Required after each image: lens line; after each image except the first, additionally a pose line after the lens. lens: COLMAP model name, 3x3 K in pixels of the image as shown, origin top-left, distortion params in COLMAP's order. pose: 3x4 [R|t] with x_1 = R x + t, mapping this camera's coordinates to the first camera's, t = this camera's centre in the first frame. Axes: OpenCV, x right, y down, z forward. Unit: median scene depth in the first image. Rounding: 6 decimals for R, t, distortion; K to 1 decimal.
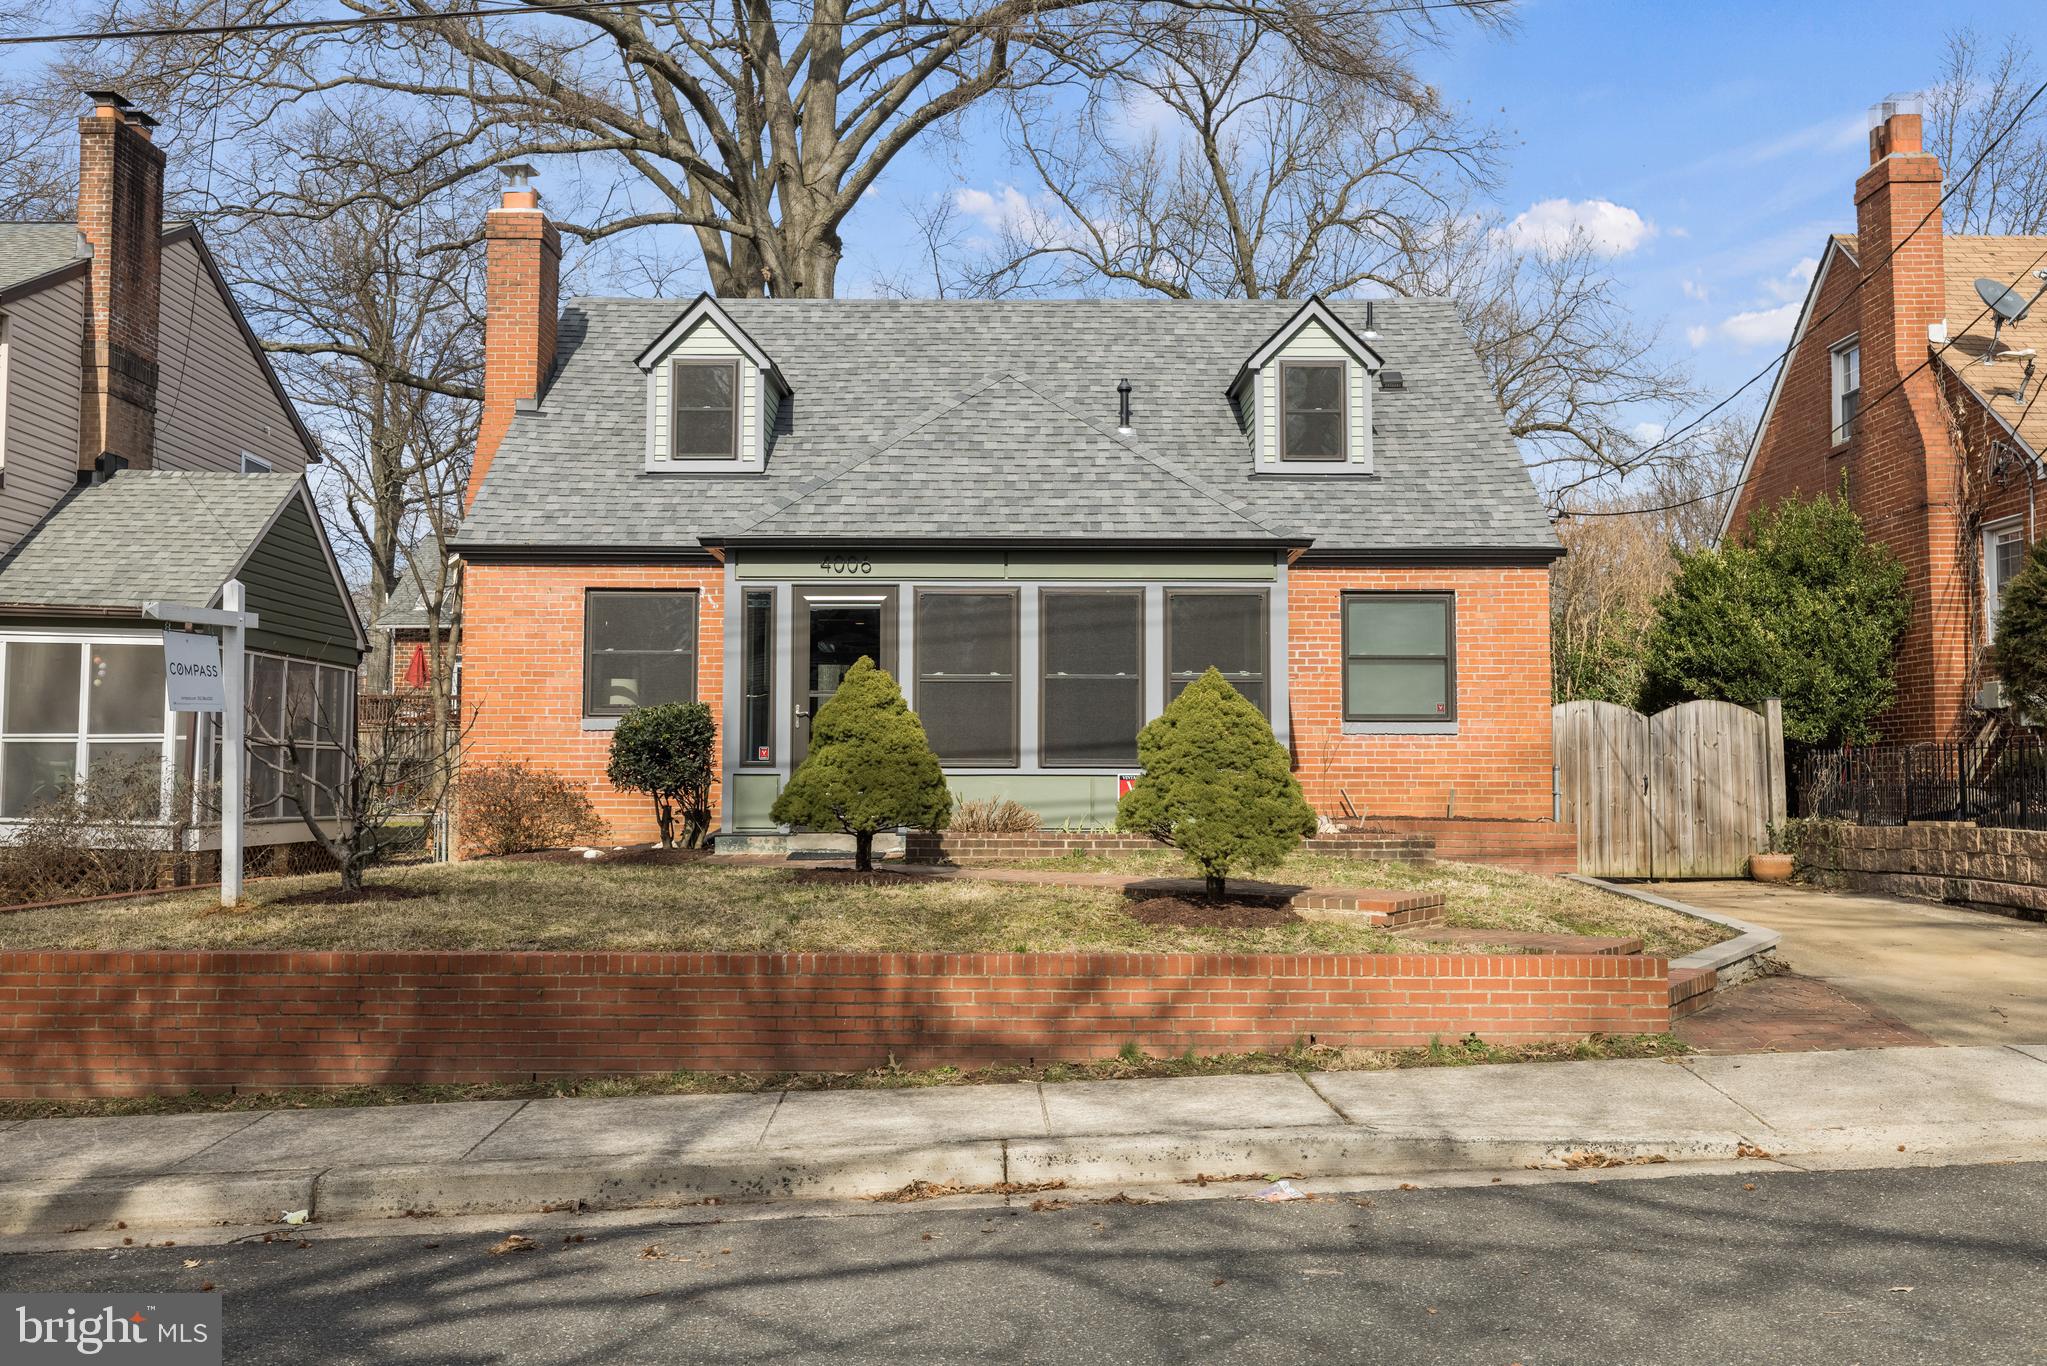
lens RADIAL K [[1748.3, 0, 1023.5], [0, 1748.3, 683.0], [0, 0, 1]] dist [0.002609, -0.001206]
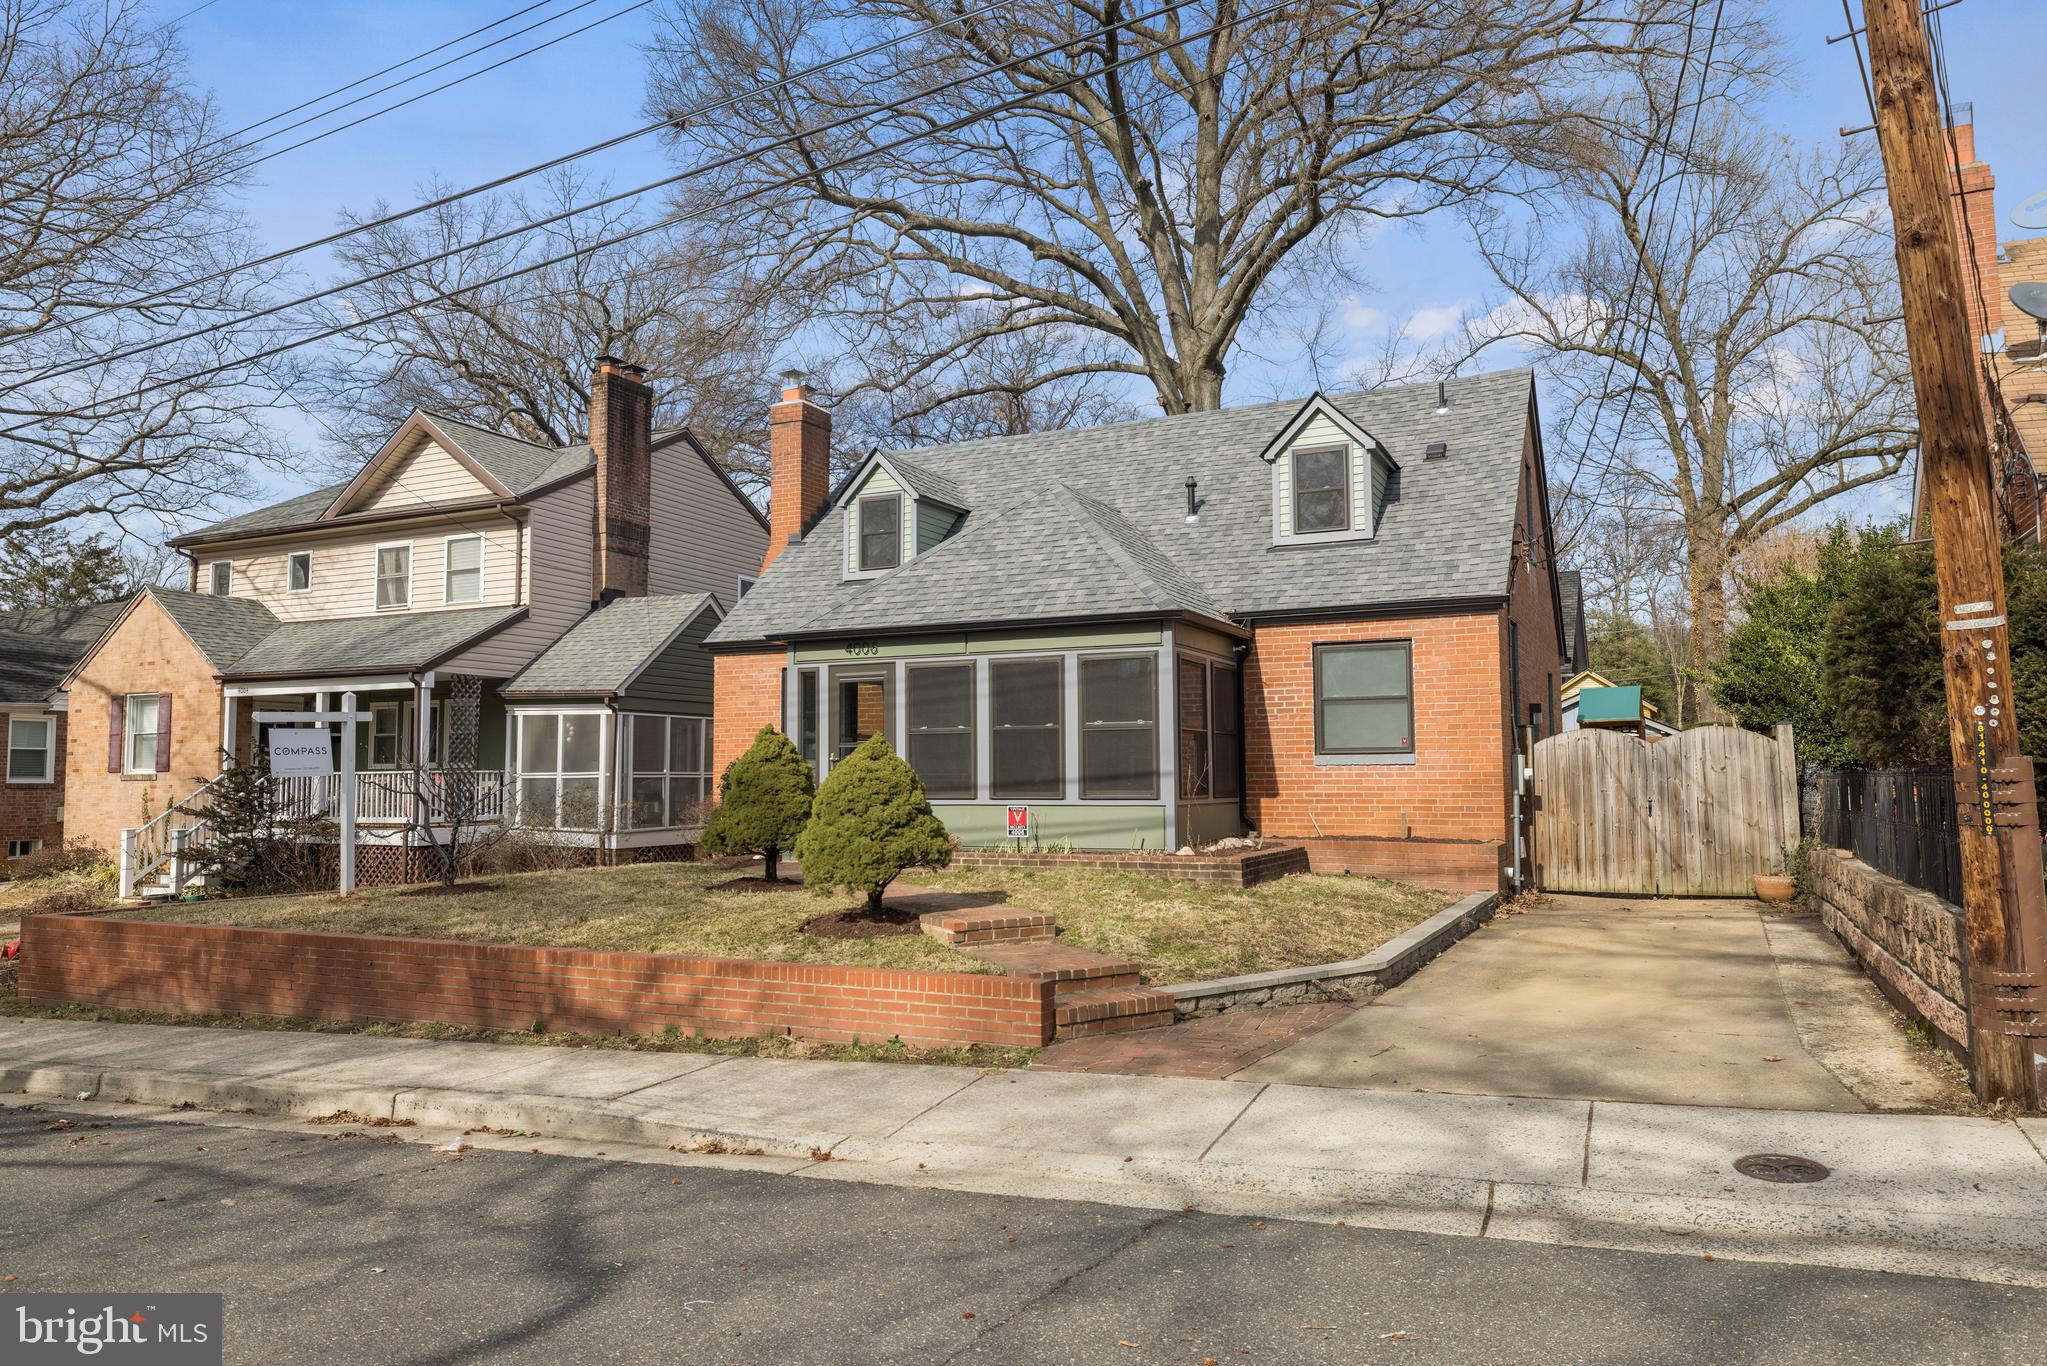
lens RADIAL K [[1364.7, 0, 1023.5], [0, 1364.7, 683.0], [0, 0, 1]] dist [-0.000328, 0.003969]
pose [[0.900027, -0.038068, -0.434168, 0.379577], [0.032358, 0.999265, -0.020538, -0.012750], [0.434631, 0.004436, 0.900598, 0.084156]]
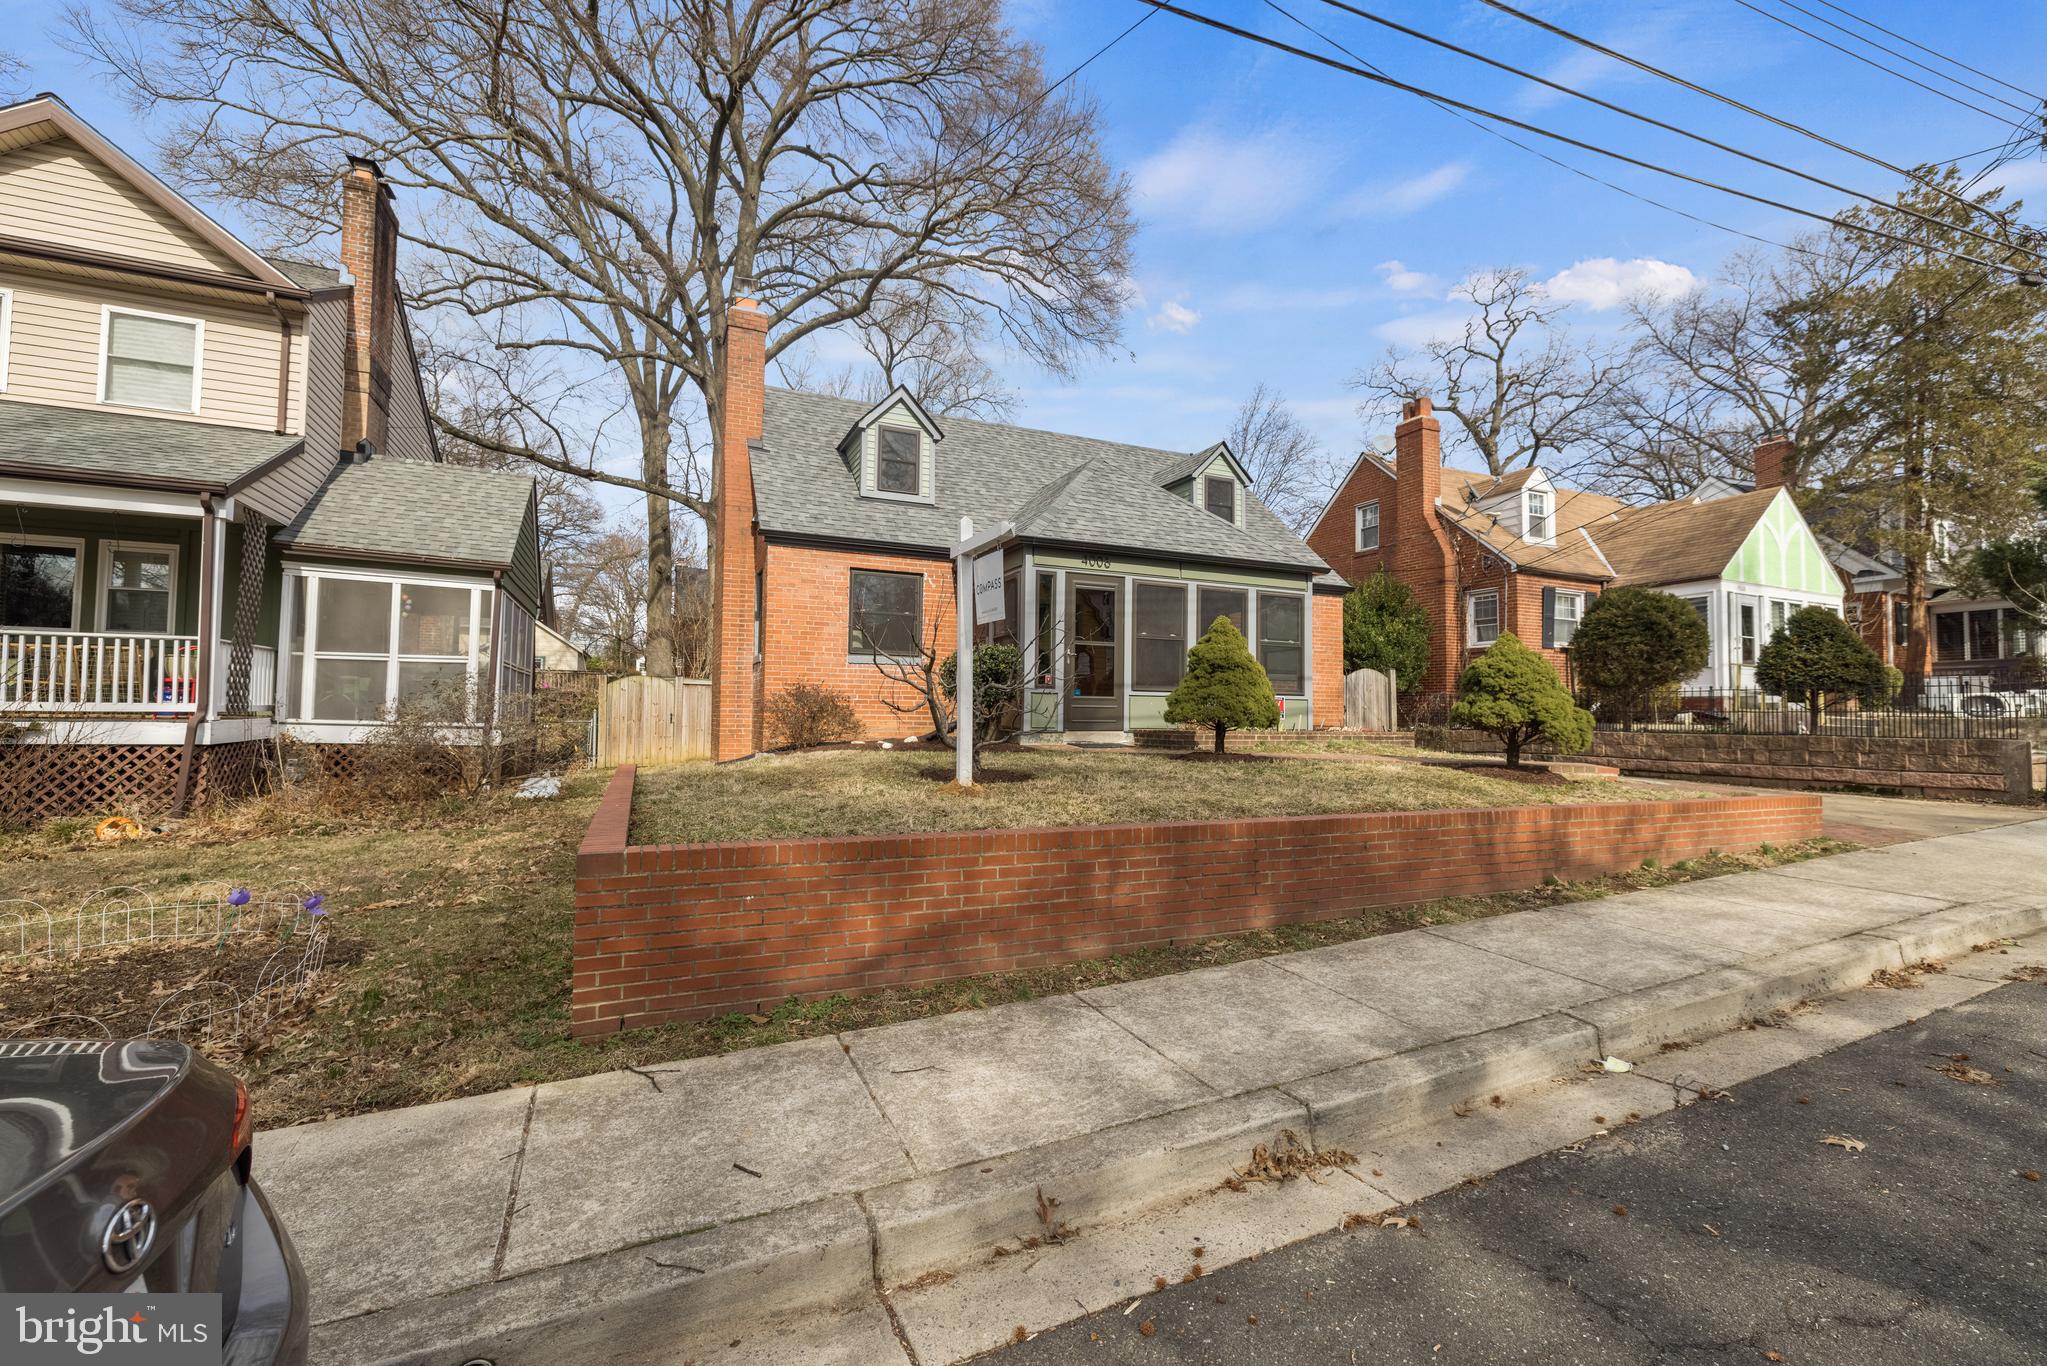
lens RADIAL K [[848.3, 0, 1023.5], [0, 848.3, 683.0], [0, 0, 1]] dist [-0.003082, -0.000162]
pose [[0.914151, 0.025180, 0.404591, -0.379283], [-0.033534, 0.999345, 0.013573, 0.026992], [-0.403984, -0.025975, 0.914397, 0.262382]]
